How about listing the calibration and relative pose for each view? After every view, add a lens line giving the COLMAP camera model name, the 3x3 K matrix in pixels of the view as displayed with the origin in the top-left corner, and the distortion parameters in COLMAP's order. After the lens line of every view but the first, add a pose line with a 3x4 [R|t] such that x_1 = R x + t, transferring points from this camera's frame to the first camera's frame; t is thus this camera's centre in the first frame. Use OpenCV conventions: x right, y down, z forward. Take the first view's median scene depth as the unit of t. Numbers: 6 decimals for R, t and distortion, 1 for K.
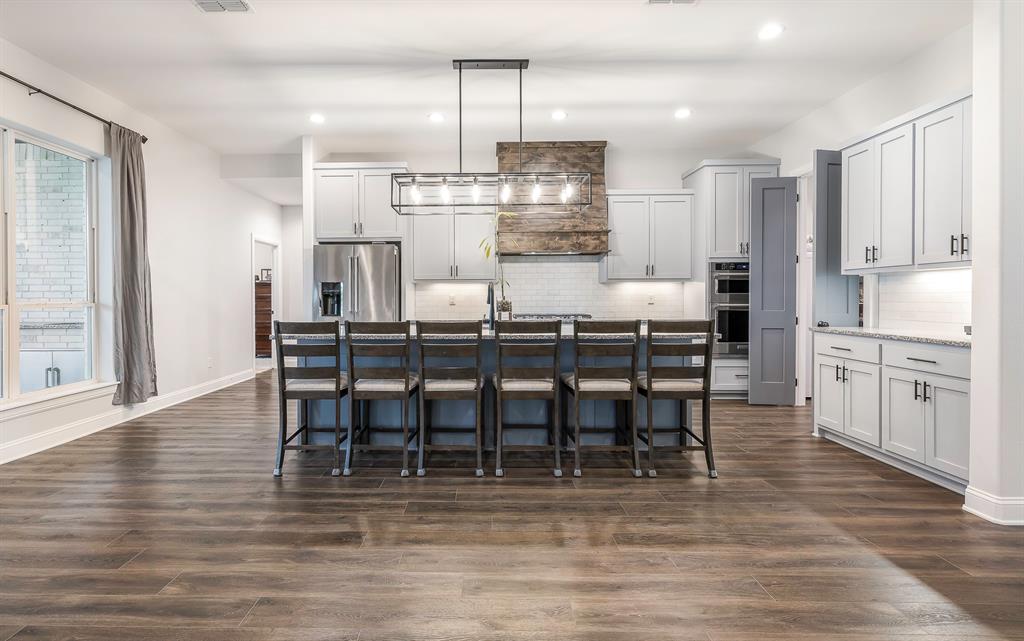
lens RADIAL K [[480.3, 0, 477.9], [0, 480.3, 301.3], [0, 0, 1]] dist [0.000602, 0.000575]
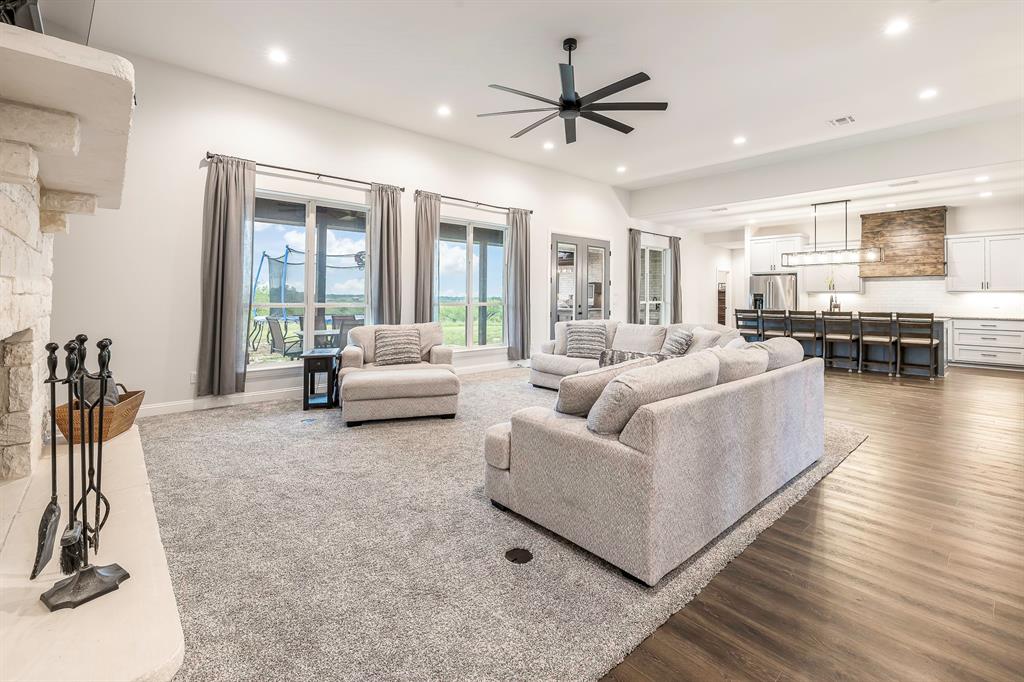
lens RADIAL K [[446.9, 0, 511.3], [0, 446.9, 292.4], [0, 0, 1]] dist [0.002660, -0.000655]
pose [[0.678230, 0.000172, -0.734850, 0.490157], [-0.012288, 0.999863, -0.011107, -0.010657], [0.734747, 0.016563, 0.678139, -1.382865]]
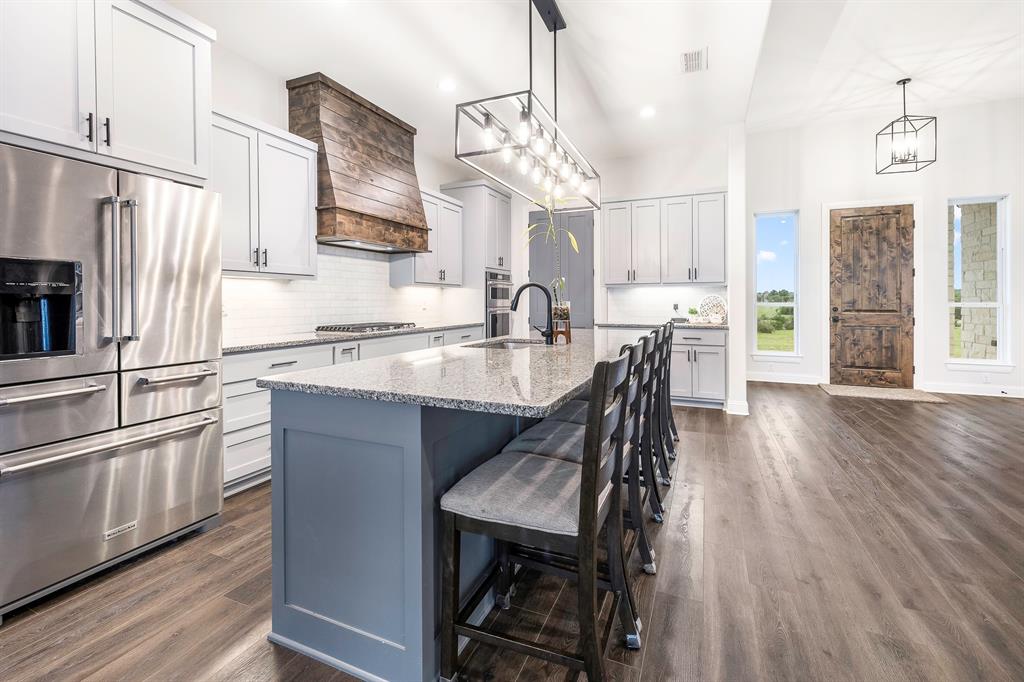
lens RADIAL K [[446.9, 0, 514.3], [0, 446.9, 302.0], [0, 0, 1]] dist [0.002660, -0.000655]
pose [[0.378883, 0.001459, 0.925444, -0.559635], [0.009903, 0.999935, -0.005631, -0.004311], [-0.925392, 0.011298, 0.378844, 0.661142]]
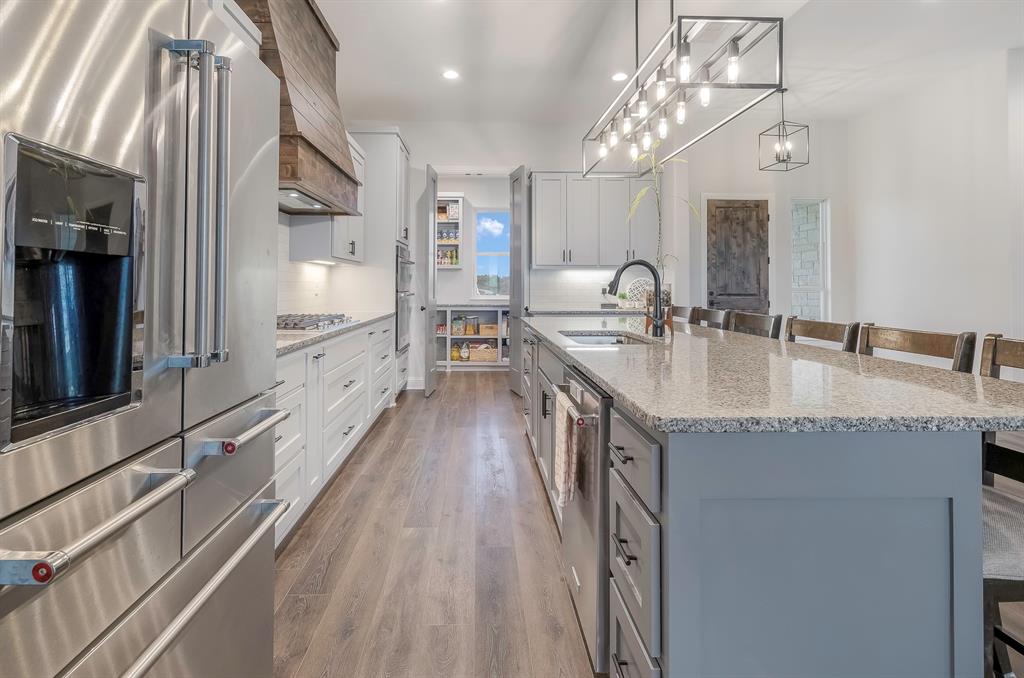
lens RADIAL K [[504.4, 0, 490.3], [0, 504.4, 279.0], [0, 0, 1]] dist [-0.002969, -0.000125]
pose [[-0.038745, 0.018138, 0.999084, -0.526212], [0.008610, 0.999804, -0.017817, -0.004110], [-0.999212, 0.007911, -0.038894, 1.058301]]
